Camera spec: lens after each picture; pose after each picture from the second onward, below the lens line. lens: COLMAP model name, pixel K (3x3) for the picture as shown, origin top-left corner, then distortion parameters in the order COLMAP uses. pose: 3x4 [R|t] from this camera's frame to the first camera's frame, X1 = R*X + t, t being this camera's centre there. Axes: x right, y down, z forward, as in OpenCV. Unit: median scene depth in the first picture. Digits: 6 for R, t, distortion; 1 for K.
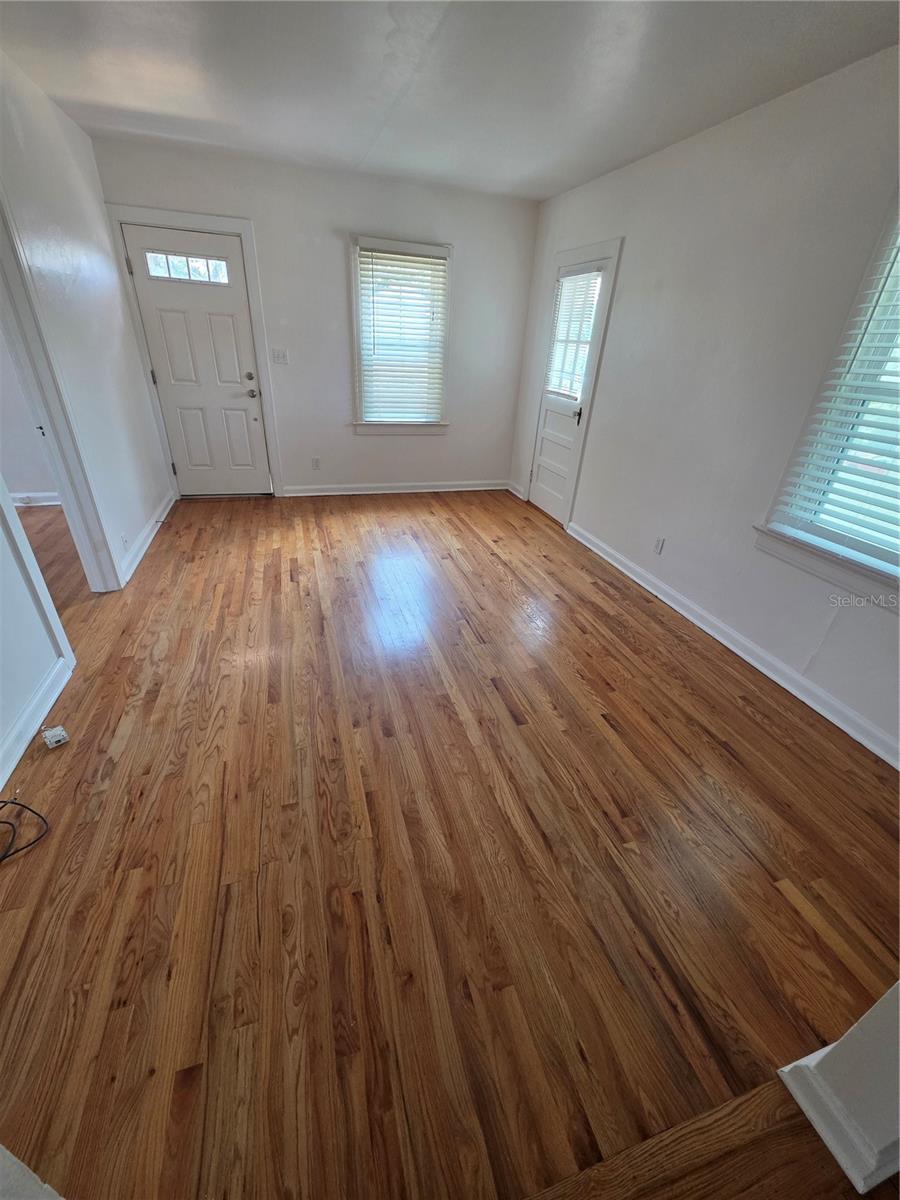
lens RADIAL K [[478.1, 0, 452.3], [0, 478.1, 603.4], [0, 0, 1]] dist [-0.000192, 0.000233]
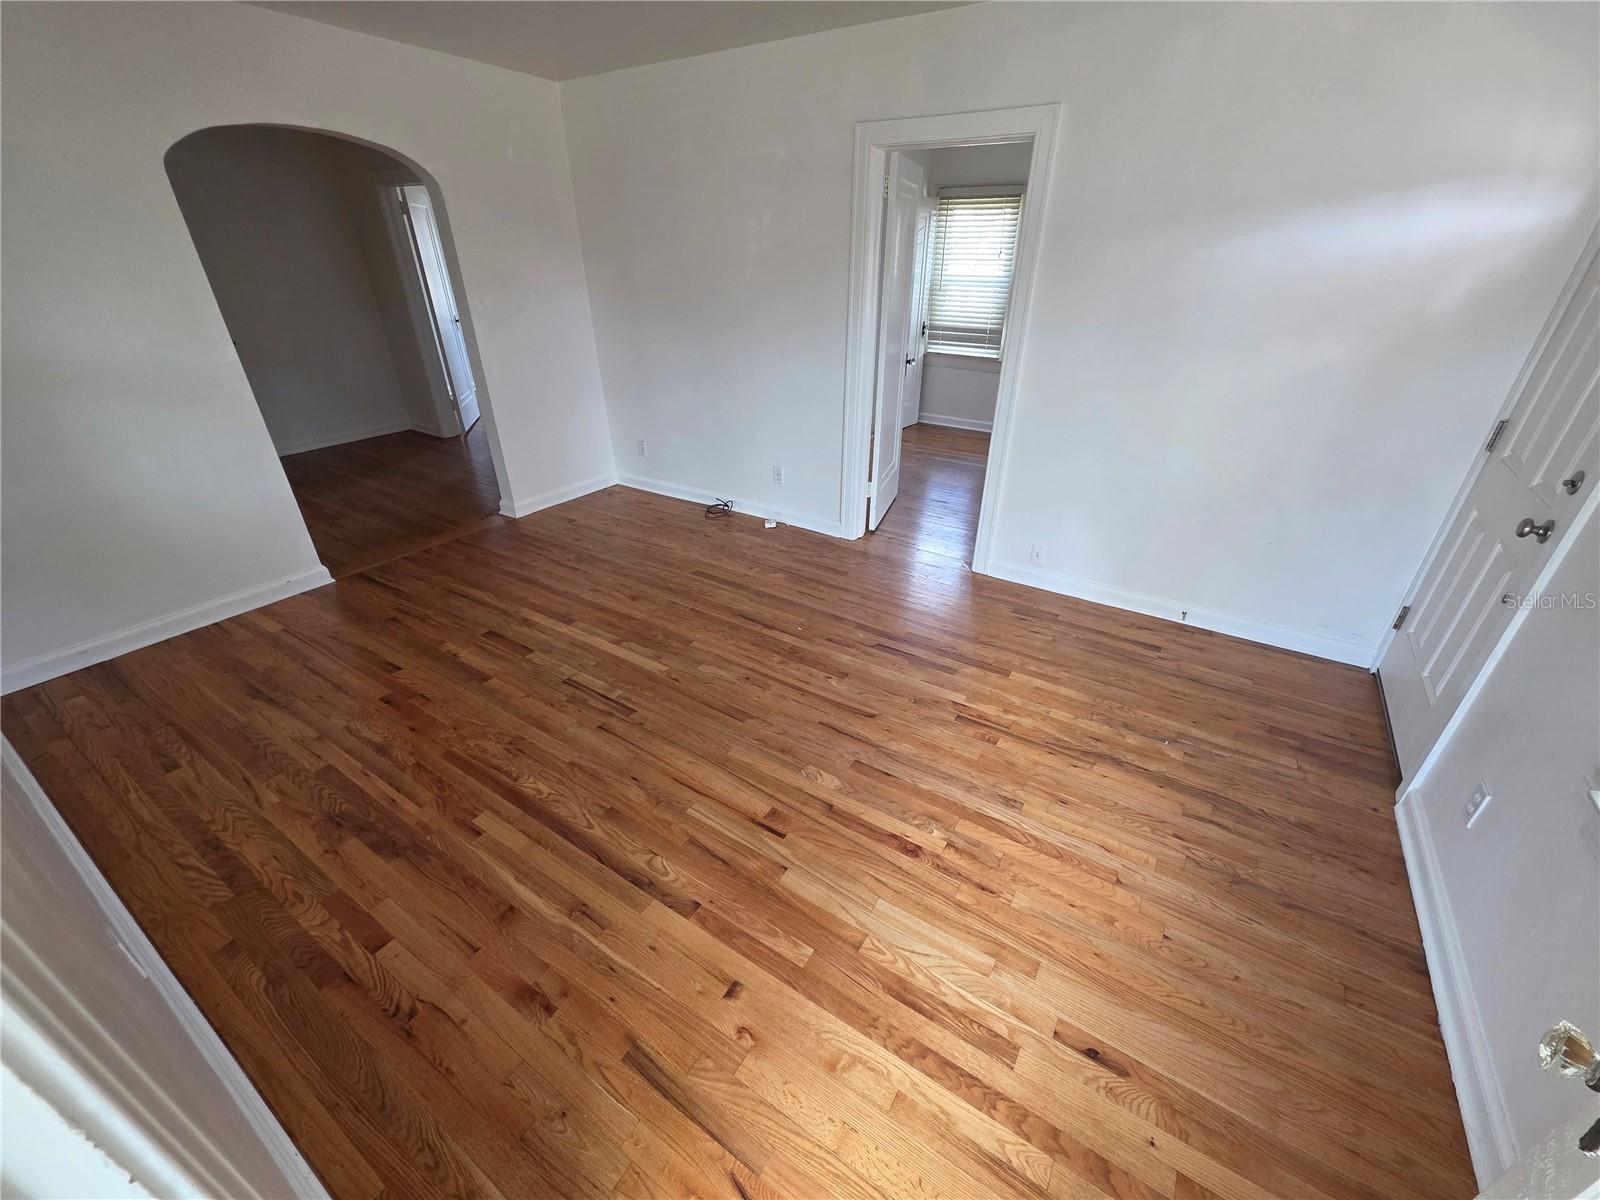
lens RADIAL K [[637.5, 0, 807.0], [0, 637.5, 597.3], [0, 0, 1]] dist [-0.000192, 0.000233]
pose [[-0.761187, 0.255018, -0.596289, 0.286329], [-0.357314, 0.602395, 0.713755, -0.715925], [0.541222, 0.756364, -0.367413, 1.226447]]
